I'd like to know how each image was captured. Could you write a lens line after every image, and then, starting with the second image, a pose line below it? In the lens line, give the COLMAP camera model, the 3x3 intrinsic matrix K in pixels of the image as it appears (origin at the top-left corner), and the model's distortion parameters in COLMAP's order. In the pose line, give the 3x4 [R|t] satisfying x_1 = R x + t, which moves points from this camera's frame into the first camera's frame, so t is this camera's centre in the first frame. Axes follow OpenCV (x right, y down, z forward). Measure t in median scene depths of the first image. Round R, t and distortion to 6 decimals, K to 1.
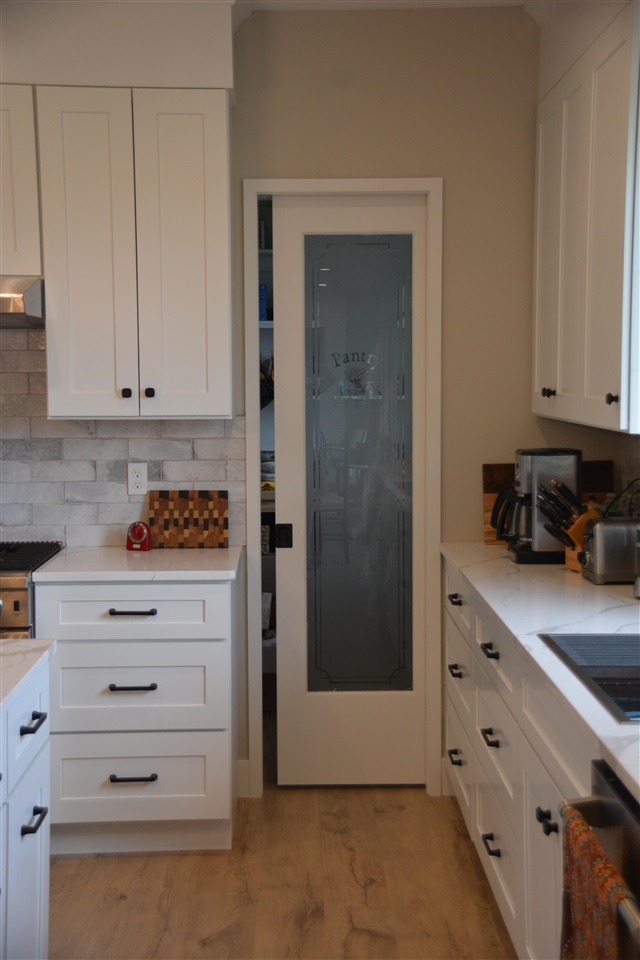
lens RADIAL K [[1529.9, 0, 313.1], [0, 1529.9, 477.1], [0, 0, 1]] dist [0.455748, 0.000000]
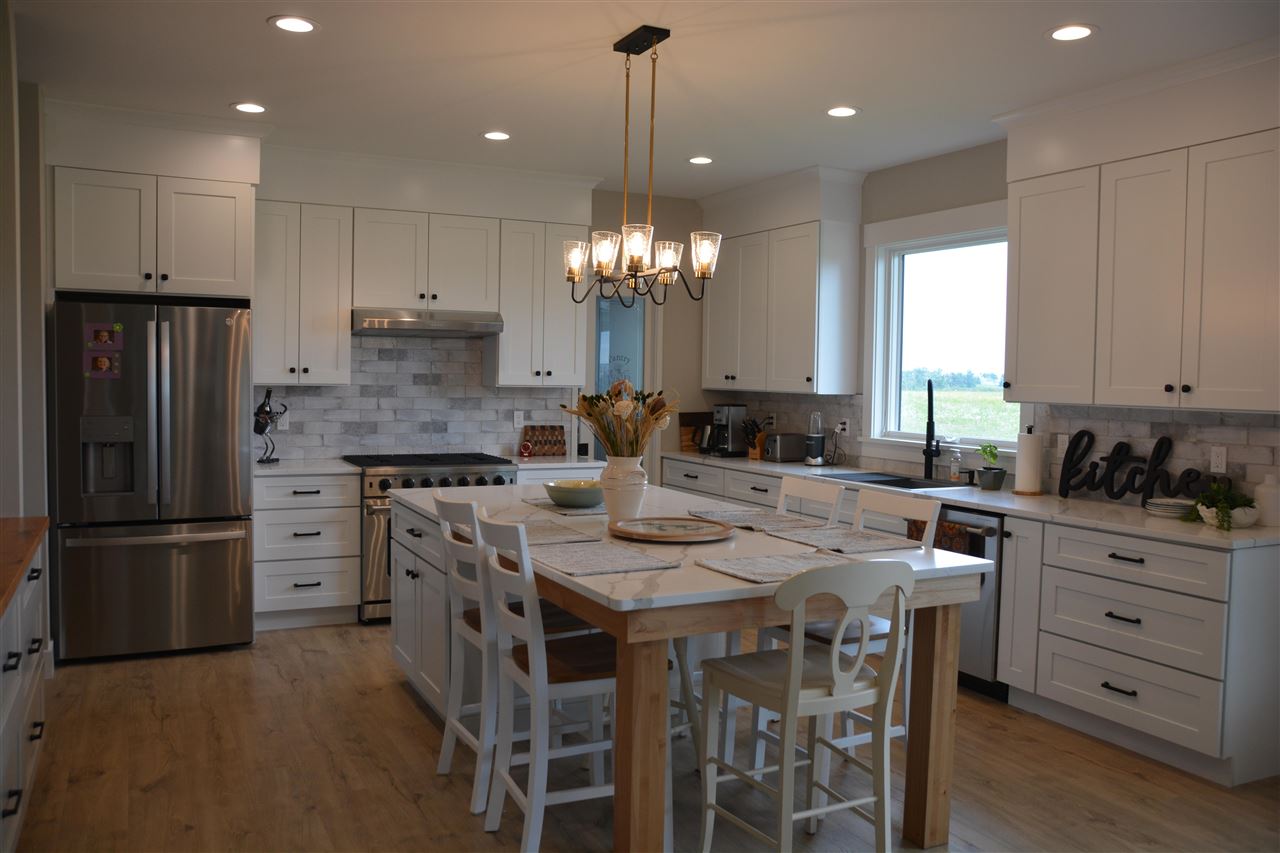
lens RADIAL K [[1020.2, 0, 643.8], [0, 1020.2, 423.8], [0, 0, 1]] dist [-0.098852, 0.069029]
pose [[0.899693, -0.001195, 0.436521, -0.522979], [0.010467, 0.999768, -0.018837, 0.031813], [-0.436397, 0.021517, 0.899497, -0.191267]]
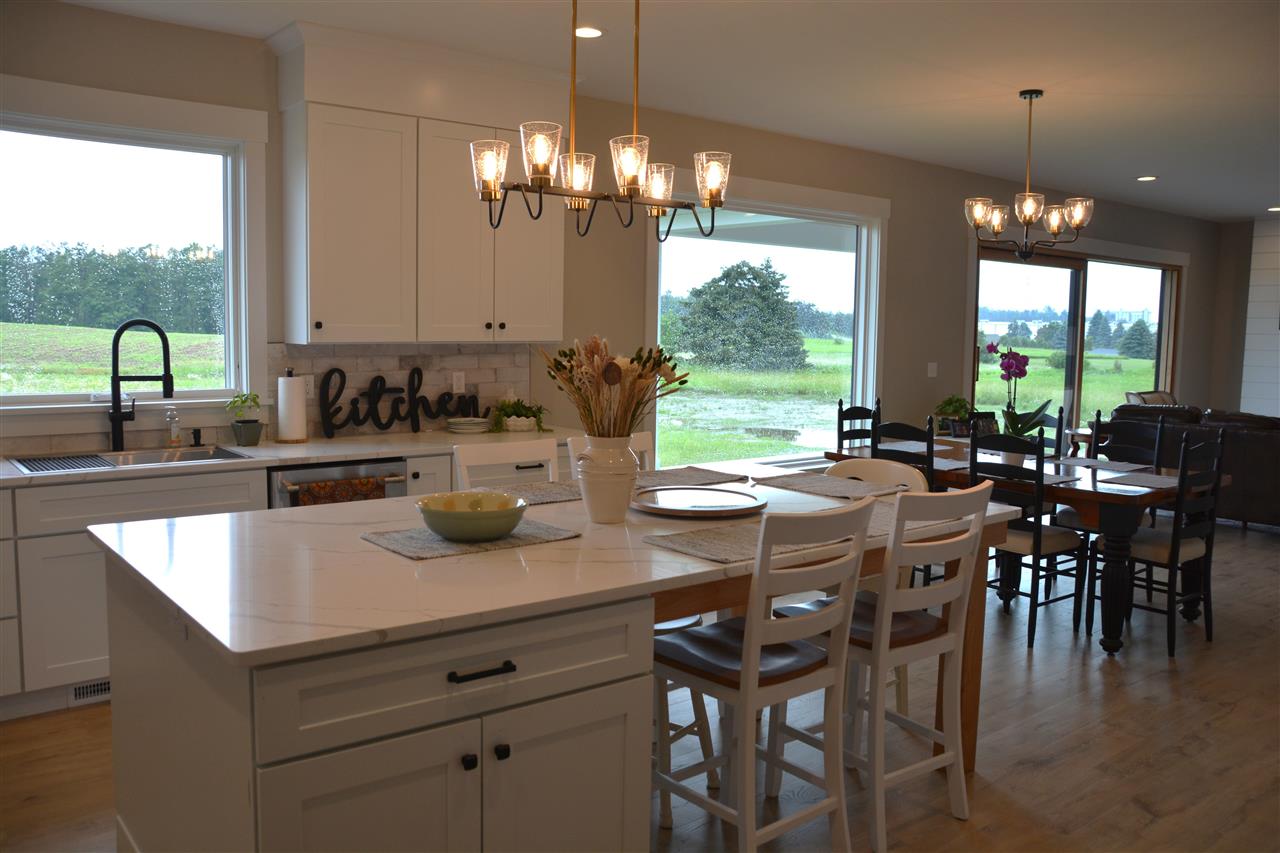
lens RADIAL K [[1020.2, 0, 638.0], [0, 1020.2, 430.7], [0, 0, 1]] dist [-0.098852, 0.069029]
pose [[-0.609009, -0.084512, 0.788648, -0.658468], [0.046355, 0.988815, 0.141758, -0.034840], [-0.791807, 0.122890, -0.598280, 0.765530]]
